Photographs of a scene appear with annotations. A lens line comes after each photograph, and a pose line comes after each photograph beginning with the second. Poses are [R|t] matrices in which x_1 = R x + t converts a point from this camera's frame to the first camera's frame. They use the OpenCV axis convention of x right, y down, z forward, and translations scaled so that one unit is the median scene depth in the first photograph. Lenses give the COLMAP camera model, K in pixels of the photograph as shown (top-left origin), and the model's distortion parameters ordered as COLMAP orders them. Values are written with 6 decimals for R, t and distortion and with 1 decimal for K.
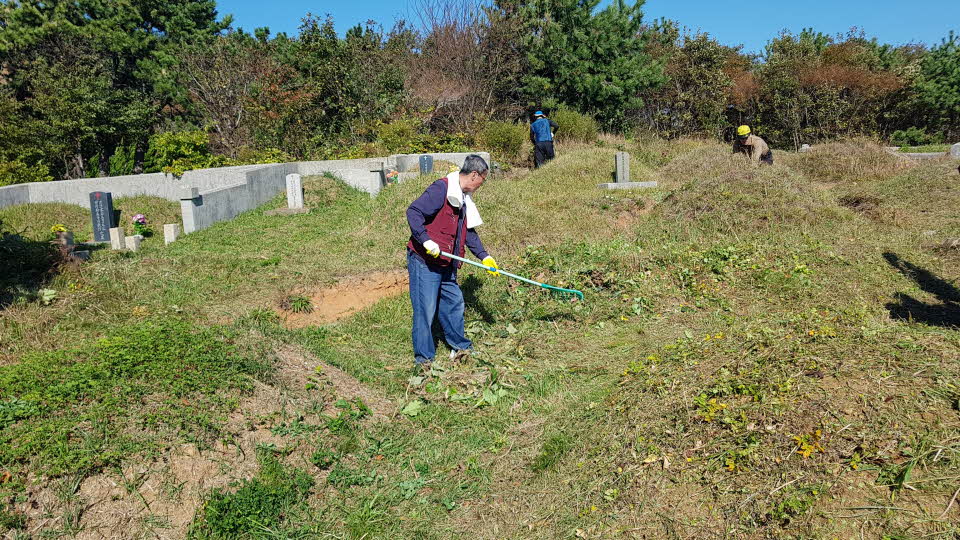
lens RADIAL K [[721.5, 0, 500.5], [0, 721.5, 268.4], [0, 0, 1]] dist [-0.003563, -0.004426]
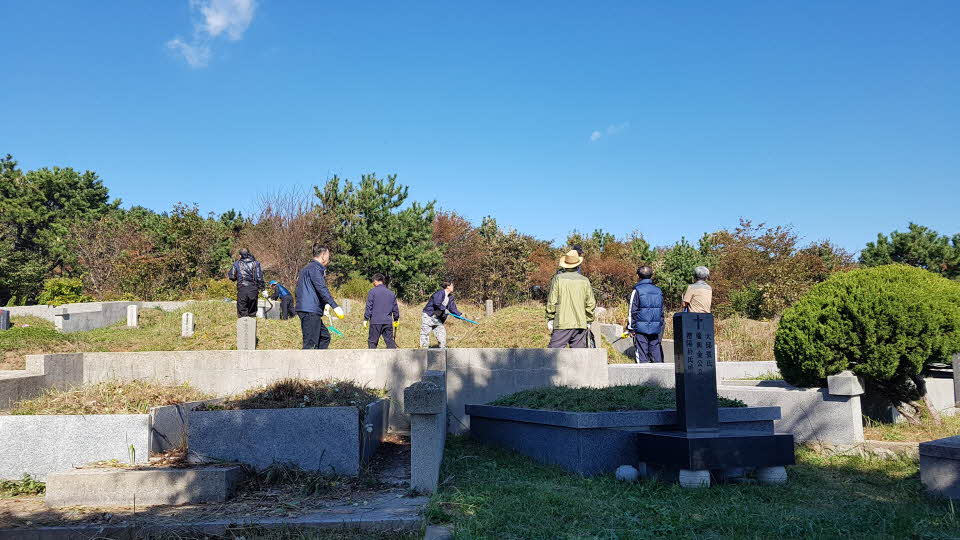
lens RADIAL K [[719.4, 0, 479.2], [0, 719.4, 304.7], [0, 0, 1]] dist [-0.006873, 0.001822]
pose [[0.994115, 0.035930, 0.102198, 0.155012], [-0.014973, 0.979912, -0.198865, 0.086232], [-0.107291, 0.196165, 0.974684, -0.311385]]
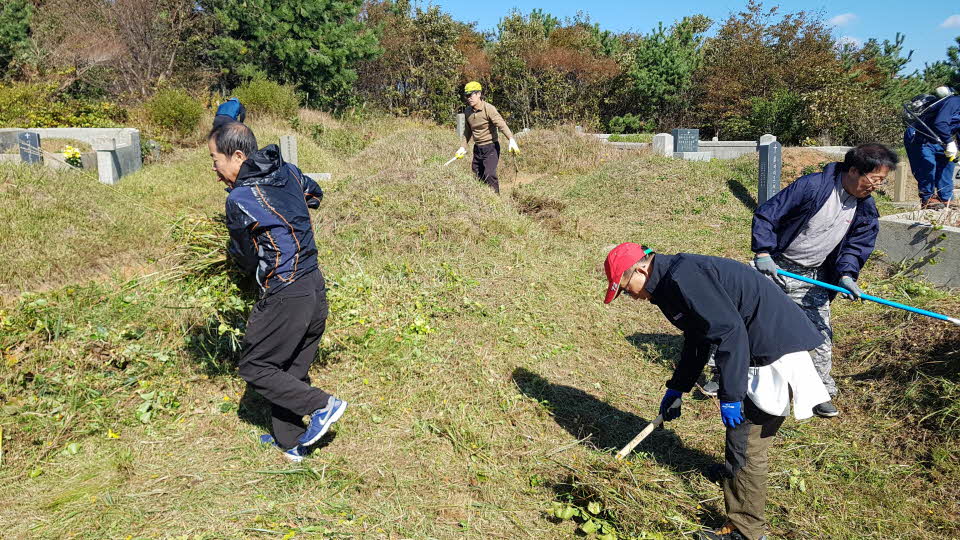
lens RADIAL K [[720.5, 0, 477.7], [0, 720.5, 289.3], [0, 0, 1]] dist [0.004116, -0.030497]
pose [[0.955236, -0.033867, 0.293901, 0.065792], [0.015225, 0.997737, 0.065489, -0.019733], [-0.295454, -0.058083, 0.953590, 0.078777]]
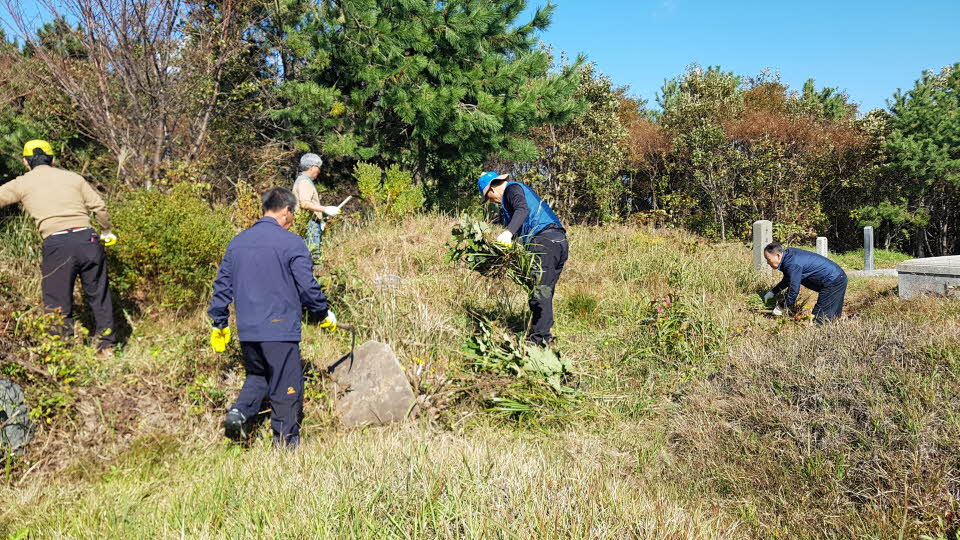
lens RADIAL K [[720.5, 0, 477.7], [0, 720.5, 289.3], [0, 0, 1]] dist [0.004116, -0.030497]
pose [[0.983255, -0.001464, 0.182228, 0.065331], [0.009316, 0.999064, -0.042243, -0.111383], [-0.181995, 0.043233, 0.982349, 0.509584]]
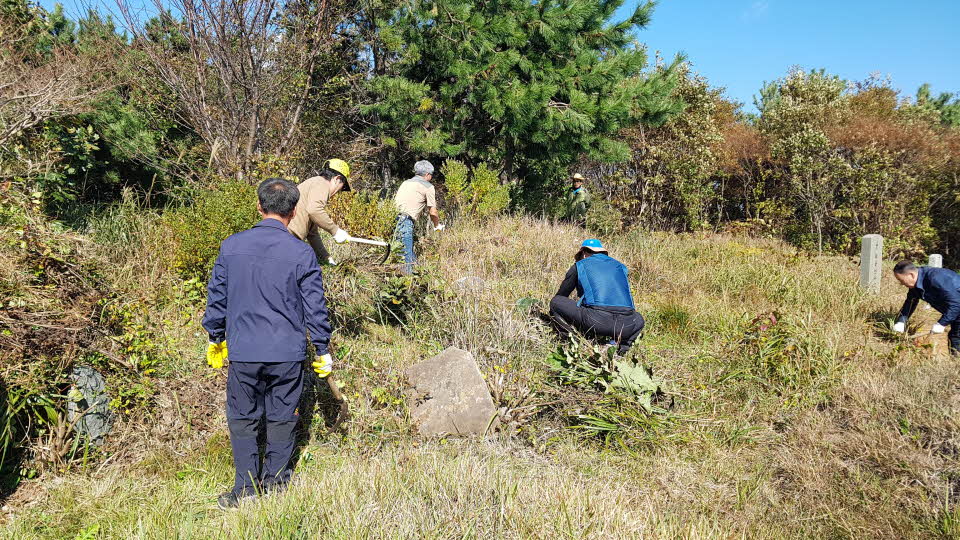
lens RADIAL K [[719.4, 0, 479.2], [0, 719.4, 304.7], [0, 0, 1]] dist [-0.006873, 0.001822]
pose [[0.996005, 0.042789, 0.078383, 0.064458], [-0.041423, 0.998962, -0.018964, -0.113312], [-0.079113, 0.015641, 0.996743, 0.519573]]
